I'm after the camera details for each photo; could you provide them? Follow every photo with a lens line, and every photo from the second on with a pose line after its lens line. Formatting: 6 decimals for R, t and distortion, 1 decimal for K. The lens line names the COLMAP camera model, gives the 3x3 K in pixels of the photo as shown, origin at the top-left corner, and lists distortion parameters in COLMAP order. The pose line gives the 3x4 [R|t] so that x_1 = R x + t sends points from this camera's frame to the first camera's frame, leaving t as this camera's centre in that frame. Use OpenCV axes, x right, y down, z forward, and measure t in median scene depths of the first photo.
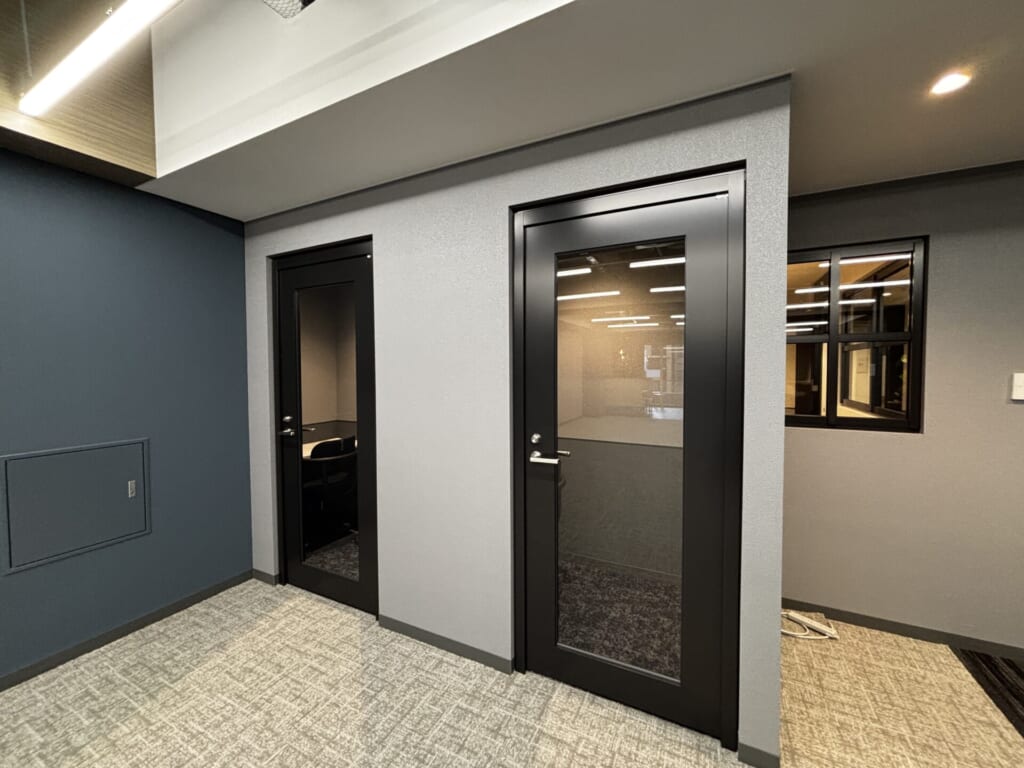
lens RADIAL K [[410.8, 0, 510.5], [0, 410.8, 382.5], [0, 0, 1]] dist [-0.000464, -0.000103]
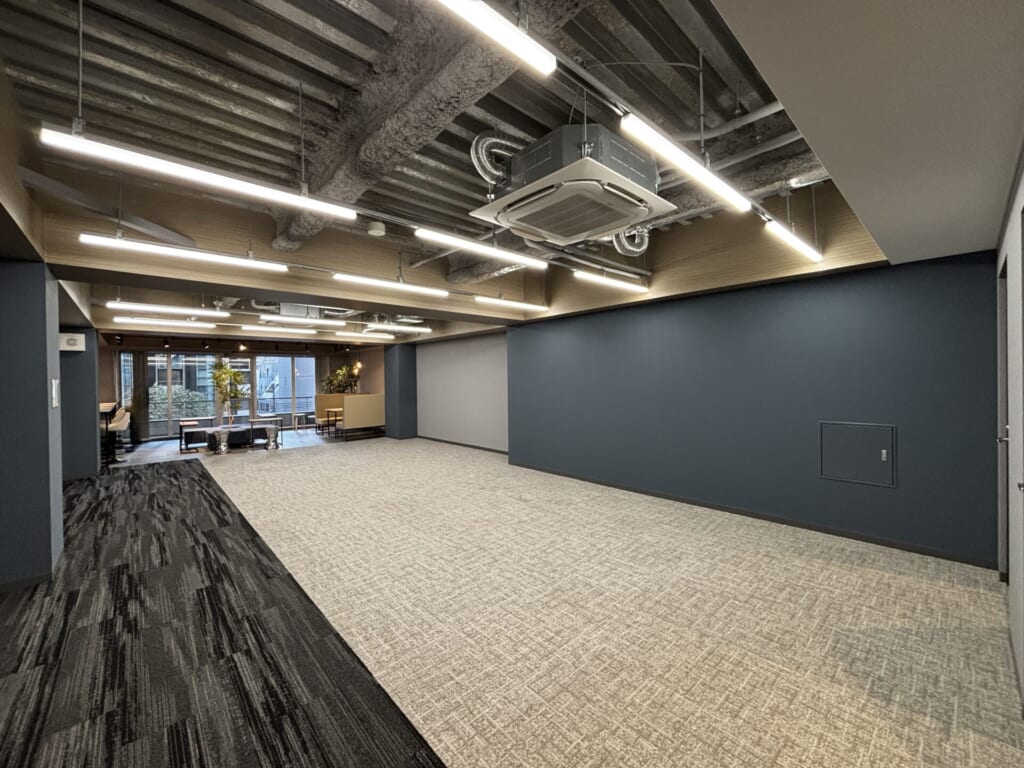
lens RADIAL K [[410.8, 0, 512.0], [0, 410.8, 380.6], [0, 0, 1]] dist [-0.000464, -0.000103]
pose [[-0.350572, 0.013321, -0.936441, 1.202500], [-0.023621, 0.999455, 0.023060, -0.031071], [0.936238, 0.030204, -0.350067, 0.232441]]
